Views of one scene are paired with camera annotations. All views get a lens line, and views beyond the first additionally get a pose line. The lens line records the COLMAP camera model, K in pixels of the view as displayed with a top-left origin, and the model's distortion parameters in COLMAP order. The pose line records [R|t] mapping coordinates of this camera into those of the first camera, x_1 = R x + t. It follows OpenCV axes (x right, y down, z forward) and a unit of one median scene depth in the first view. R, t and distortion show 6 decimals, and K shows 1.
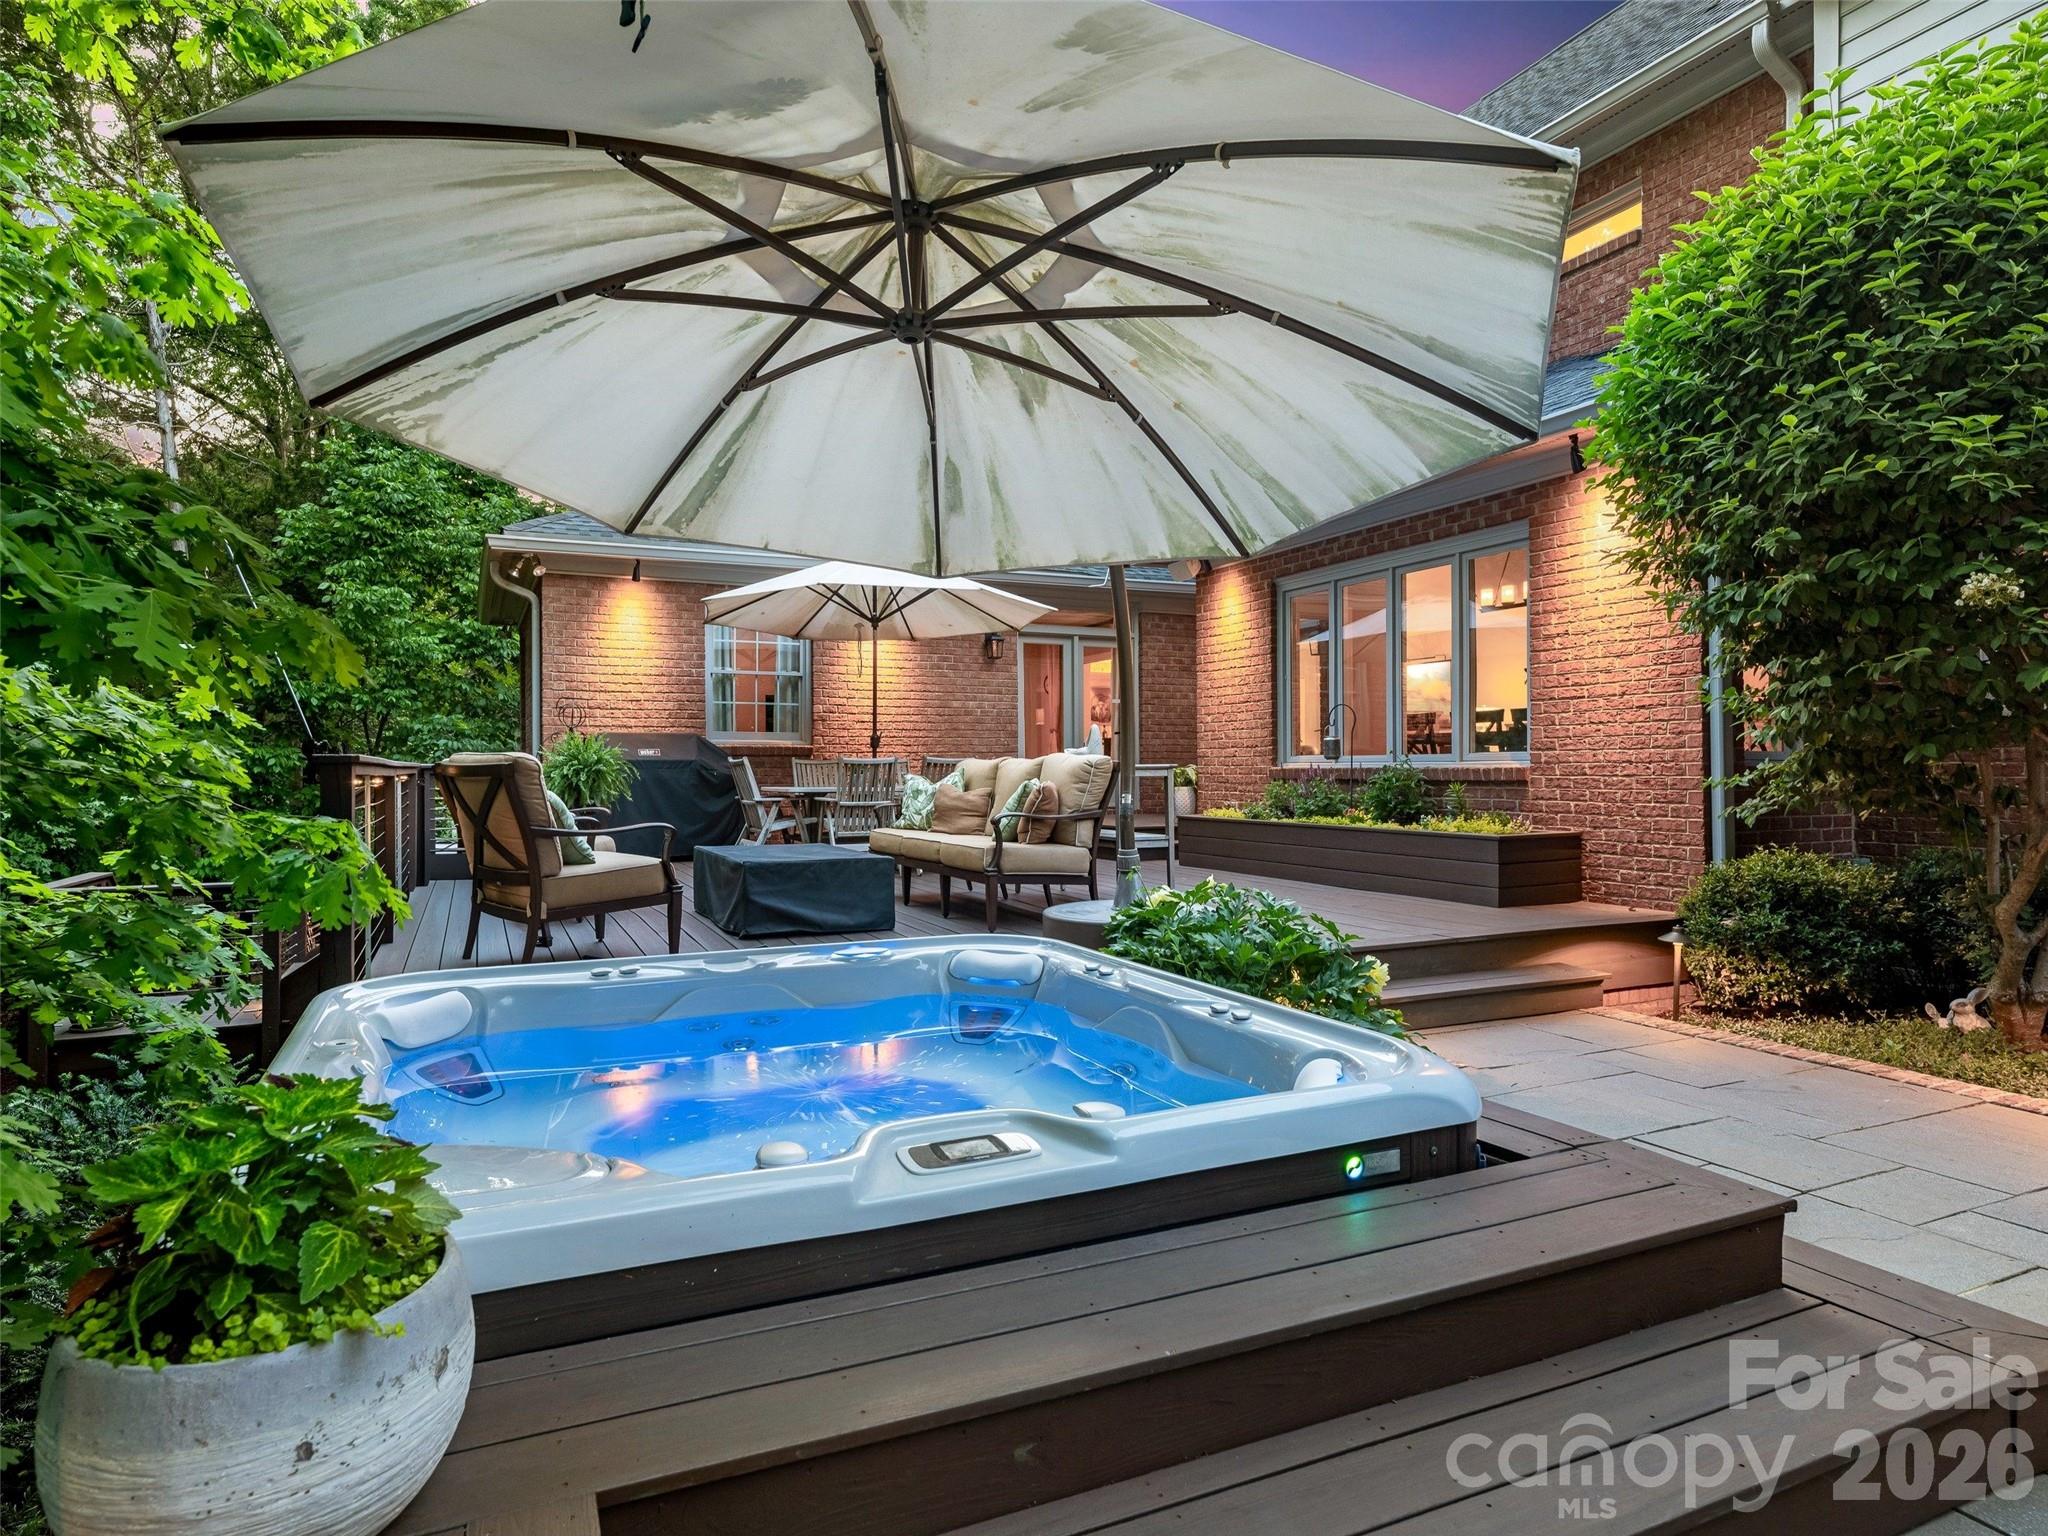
lens RADIAL K [[1127.8, 0, 1018.9], [0, 1127.8, 770.7], [0, 0, 1]] dist [-0.001319, -0.000043]
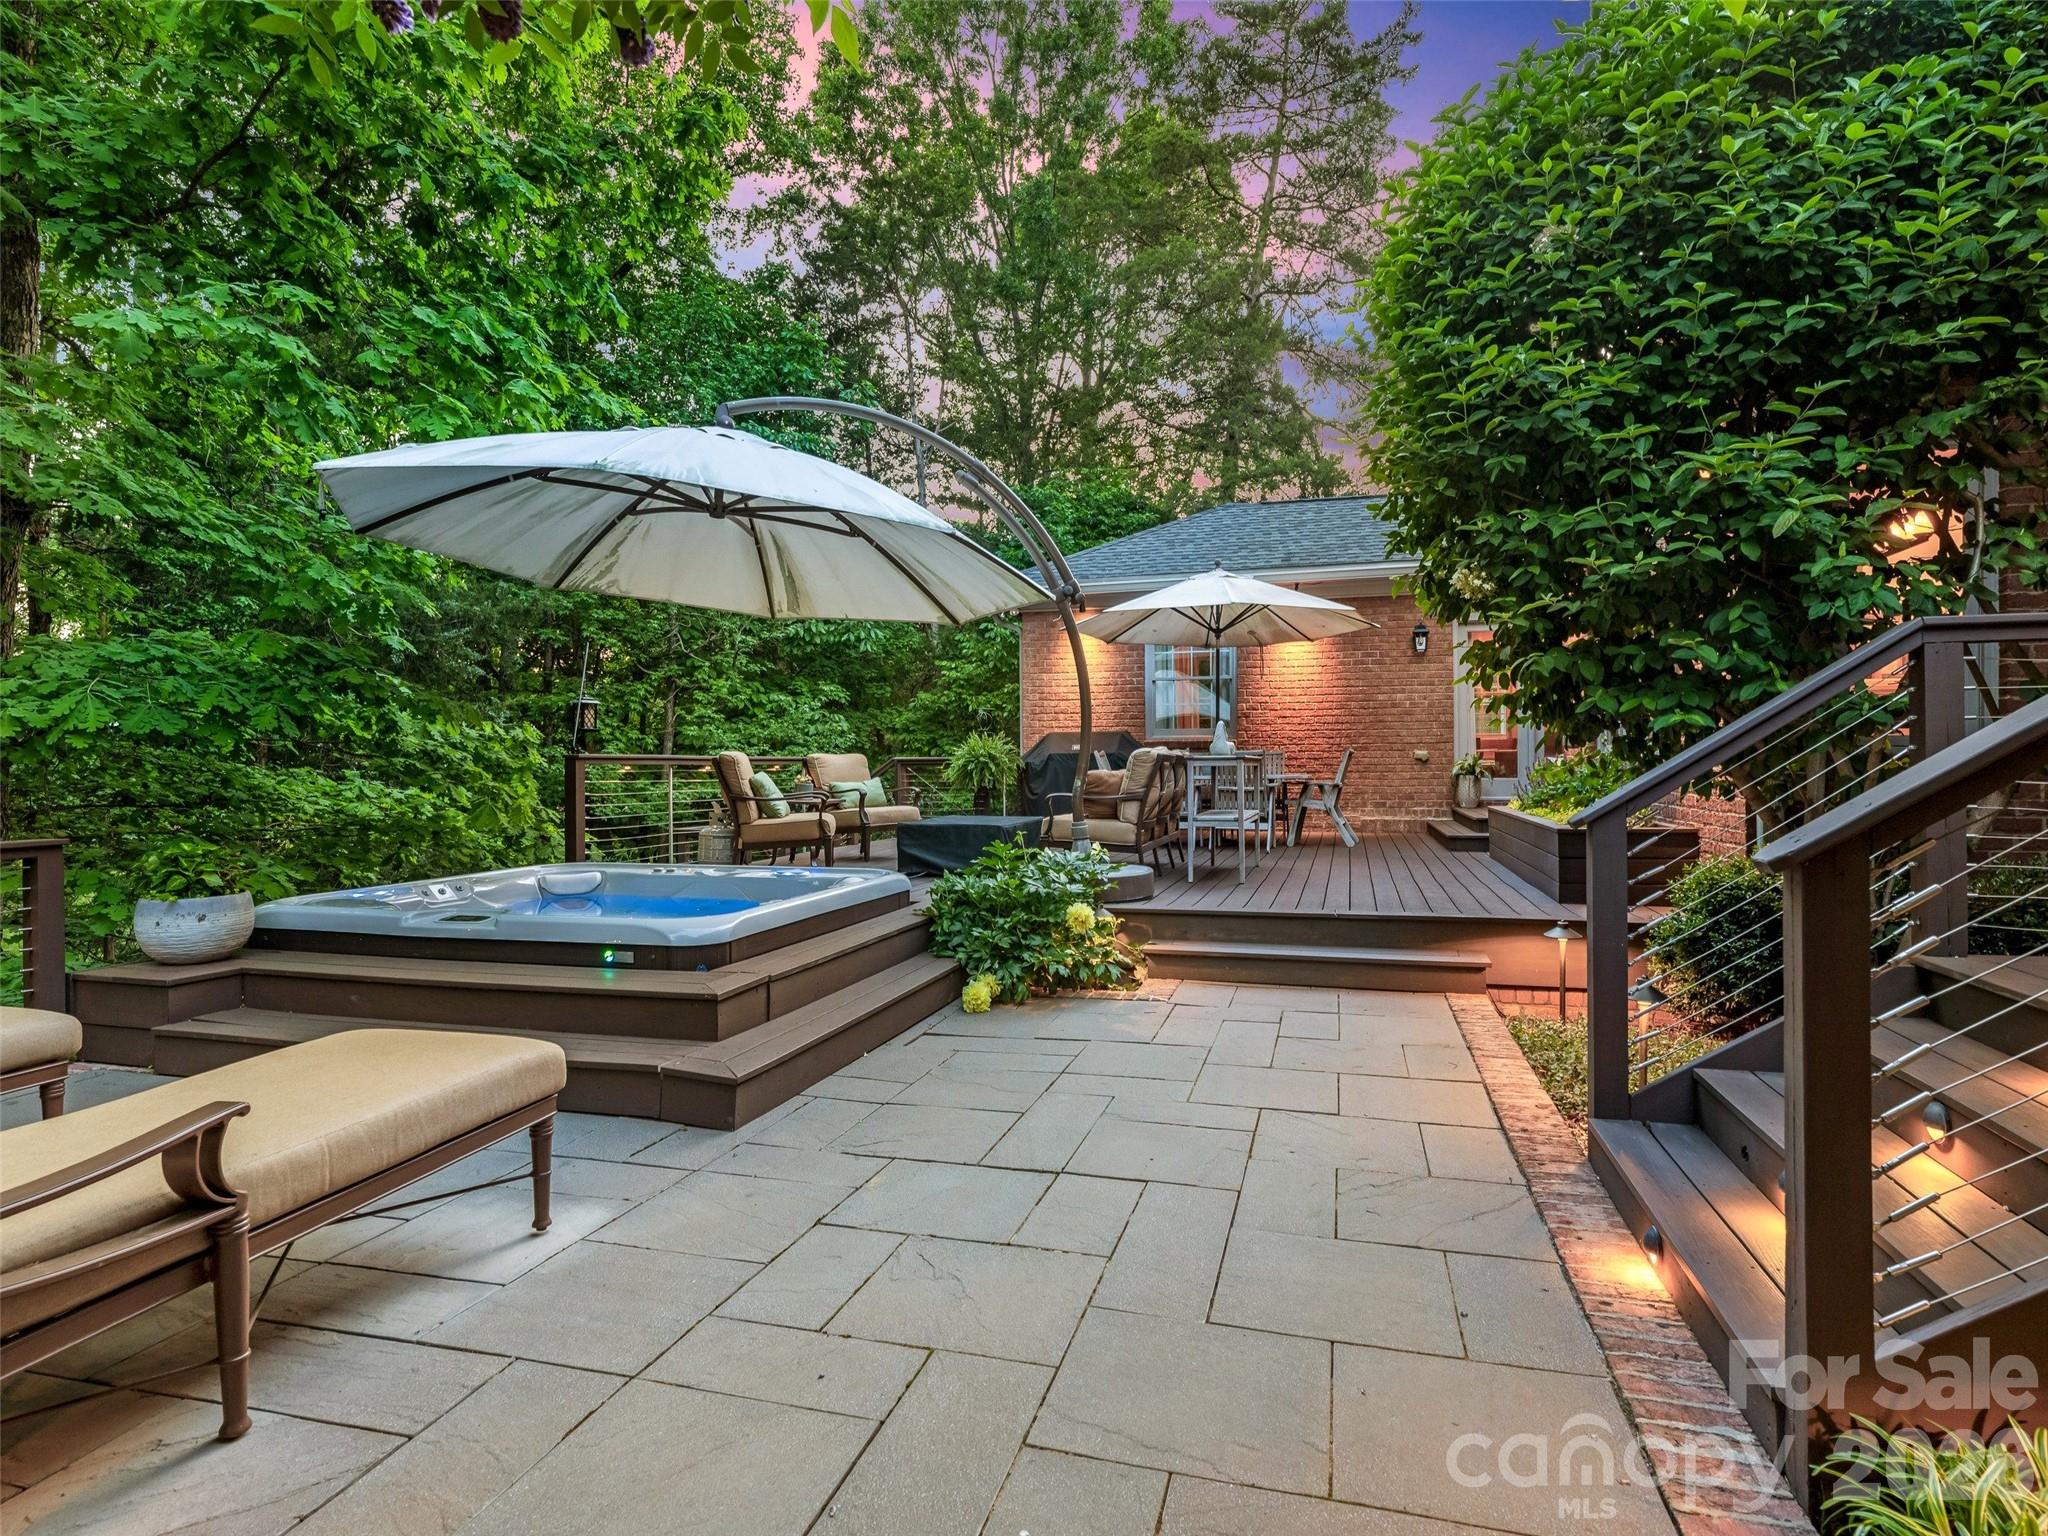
lens RADIAL K [[1127.8, 0, 1019.9], [0, 1127.8, 767.8], [0, 0, 1]] dist [-0.001319, -0.000043]
pose [[0.750126, -0.003975, -0.661283, 0.800358], [0.009374, 0.999945, 0.004623, 0.000212], [0.661228, -0.009667, 0.750123, -0.021384]]
